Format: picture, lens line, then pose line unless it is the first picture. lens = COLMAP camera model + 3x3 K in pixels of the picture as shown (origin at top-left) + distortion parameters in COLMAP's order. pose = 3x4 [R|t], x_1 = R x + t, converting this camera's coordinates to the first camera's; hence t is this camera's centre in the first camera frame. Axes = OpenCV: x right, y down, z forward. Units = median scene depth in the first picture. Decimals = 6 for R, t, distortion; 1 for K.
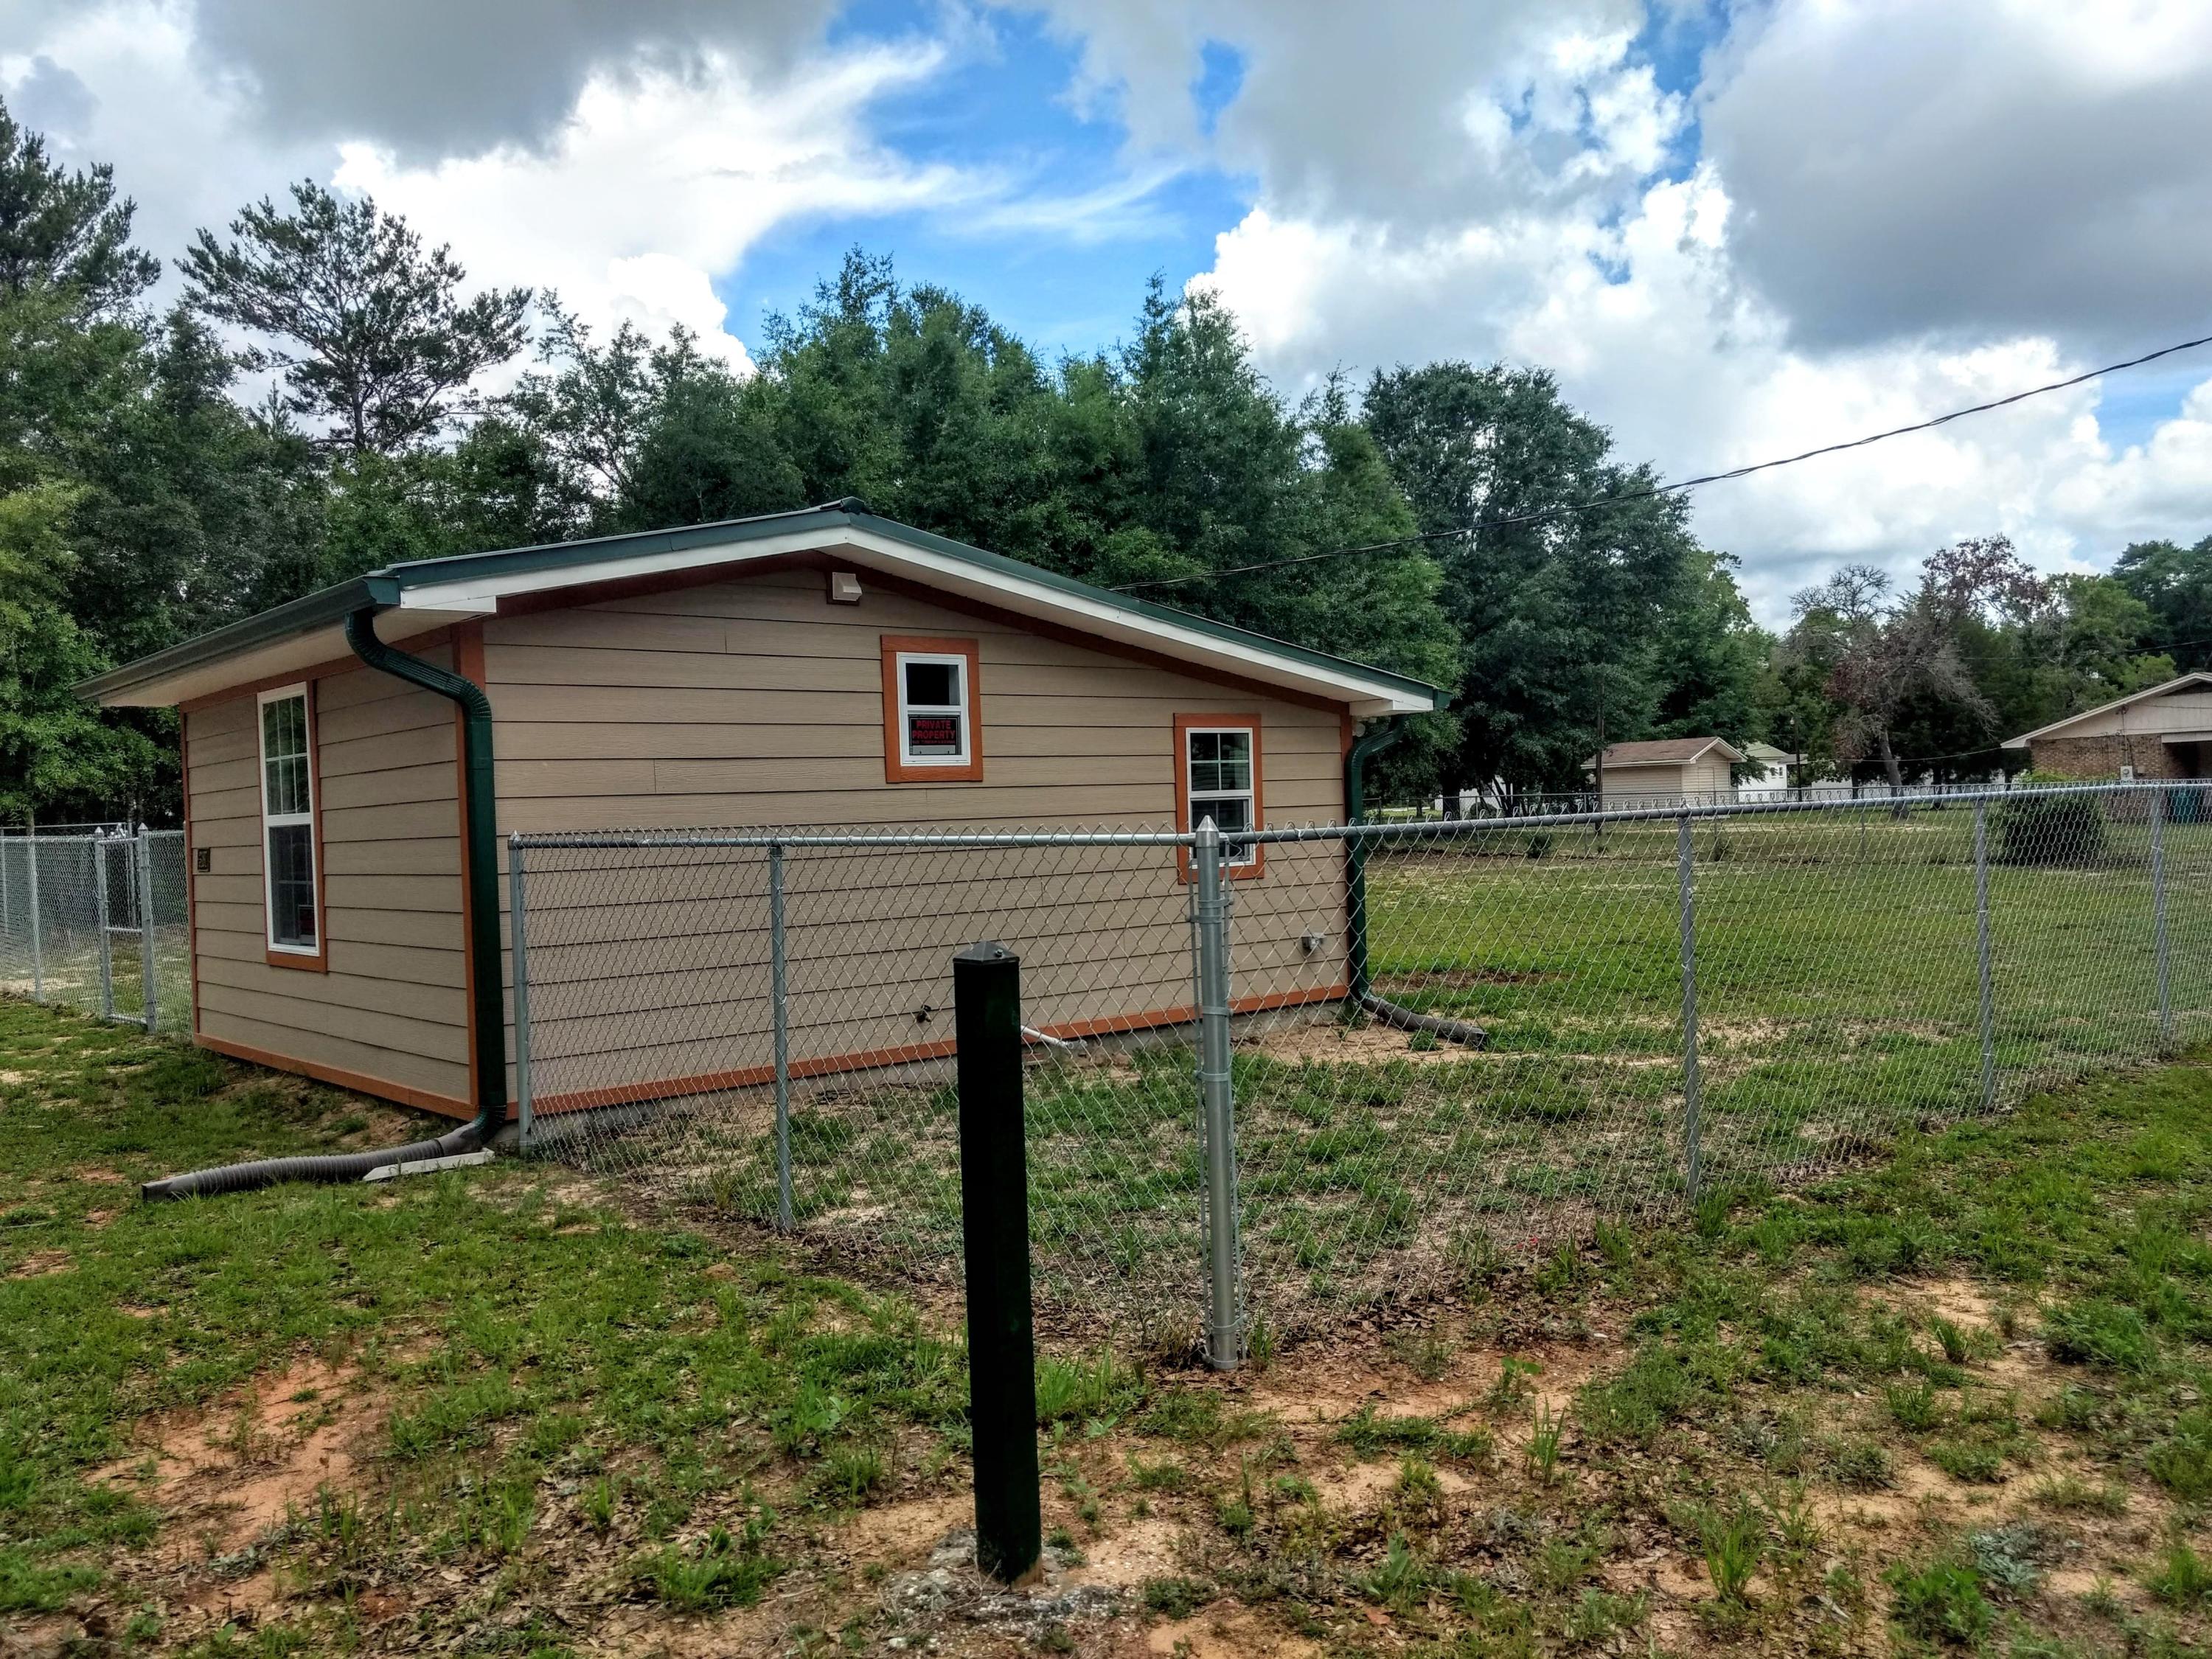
lens RADIAL K [[1727.6, 0, 1106.0], [0, 1727.6, 829.5], [0, 0, 1]] dist [-0.000590, 0.048773]
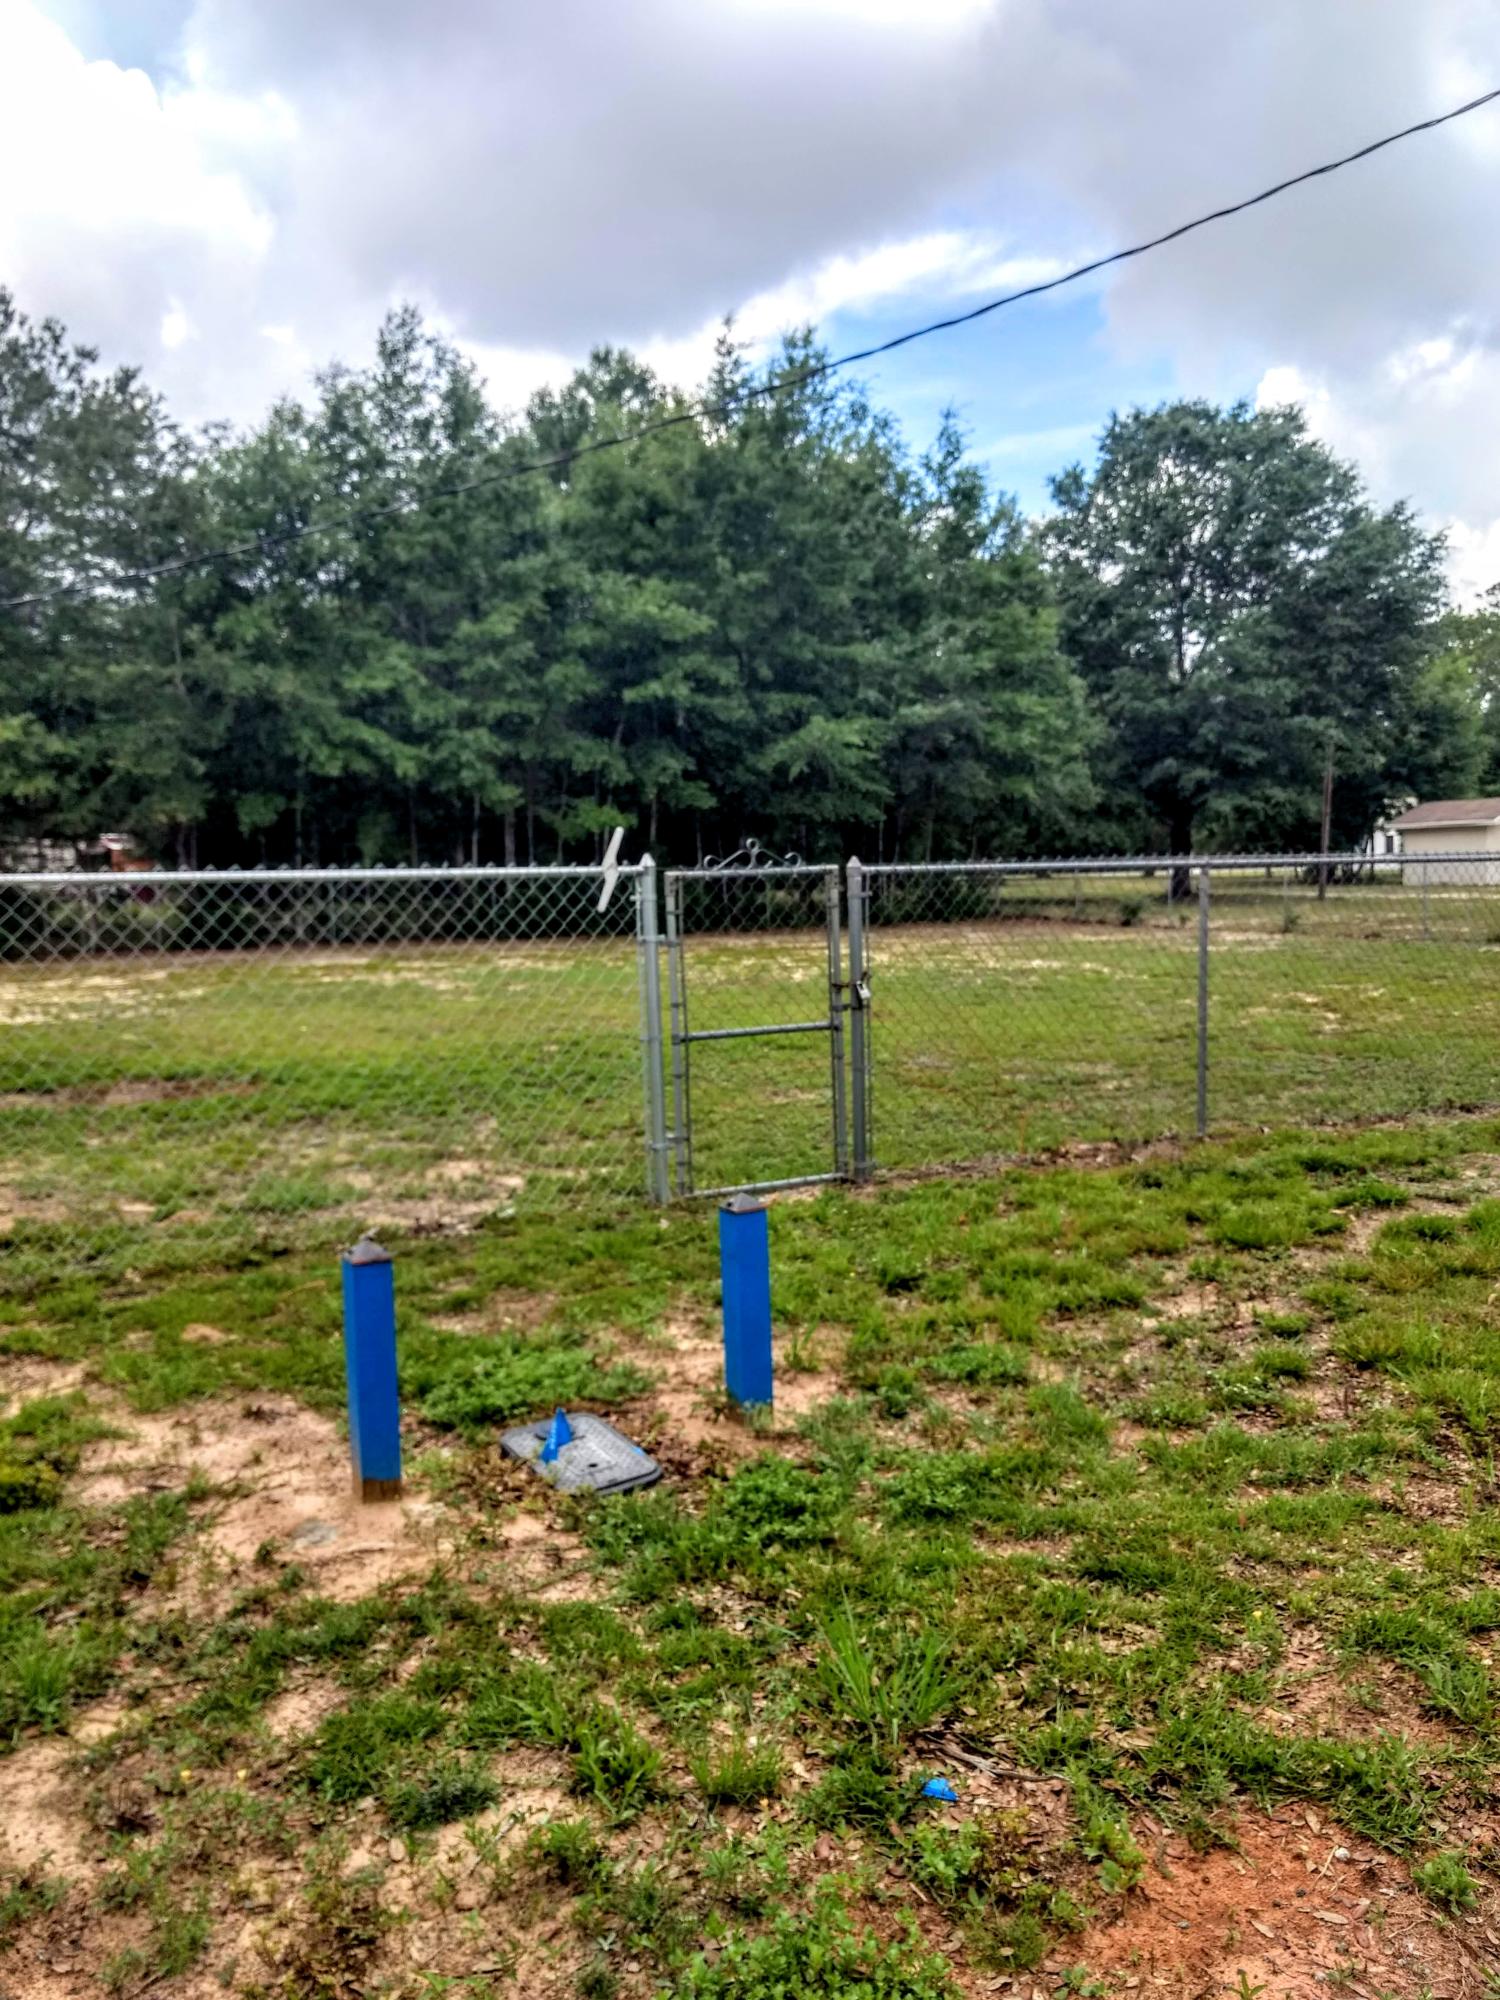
lens RADIAL K [[1562.1, 0, 750.0], [0, 1562.1, 1000.0], [0, 0, 1]] dist [-0.000590, 0.048773]
pose [[0.980580, 0.026188, -0.194363, 0.139929], [-0.010410, 0.996598, 0.081758, -0.007334], [0.195842, -0.078147, 0.977517, 0.080116]]
